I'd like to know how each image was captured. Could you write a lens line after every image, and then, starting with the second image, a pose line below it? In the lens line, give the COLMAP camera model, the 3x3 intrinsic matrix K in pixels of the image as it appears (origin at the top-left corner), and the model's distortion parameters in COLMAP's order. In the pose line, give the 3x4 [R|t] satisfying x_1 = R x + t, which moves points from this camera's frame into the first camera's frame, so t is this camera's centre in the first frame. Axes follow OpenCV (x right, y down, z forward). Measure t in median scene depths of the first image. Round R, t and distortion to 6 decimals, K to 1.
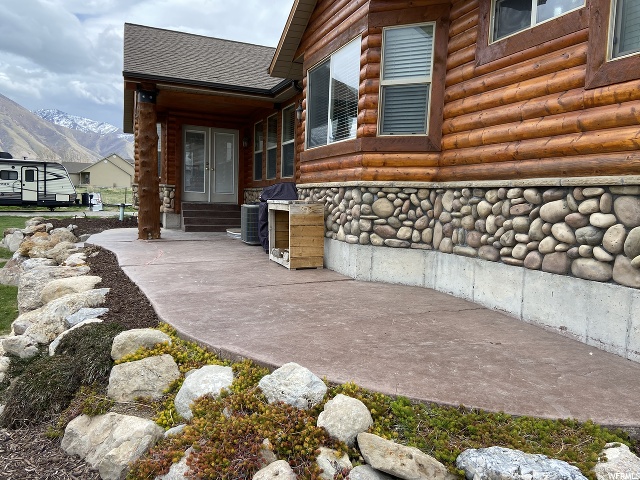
lens RADIAL K [[489.2, 0, 319.3], [0, 489.2, 240.7], [0, 0, 1]] dist [0.046683, 0.000643]
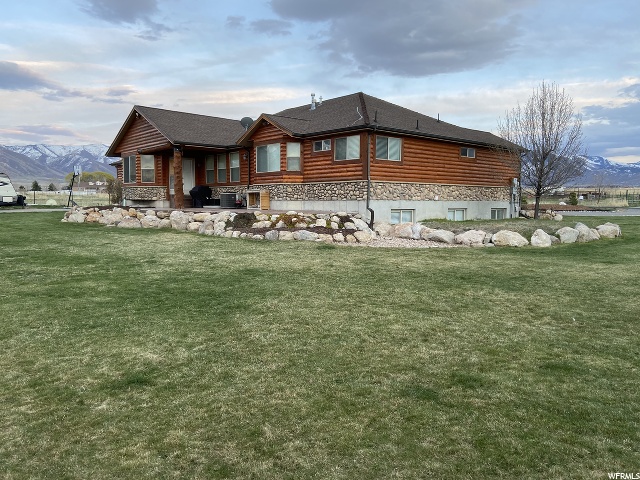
lens RADIAL K [[489.2, 0, 320.7], [0, 489.2, 240.0], [0, 0, 1]] dist [0.046683, 0.000643]
pose [[0.940146, -0.059739, 0.335495, -1.009006], [0.060374, 0.998139, 0.008546, 0.324067], [-0.335381, 0.012221, 0.942003, -2.838919]]
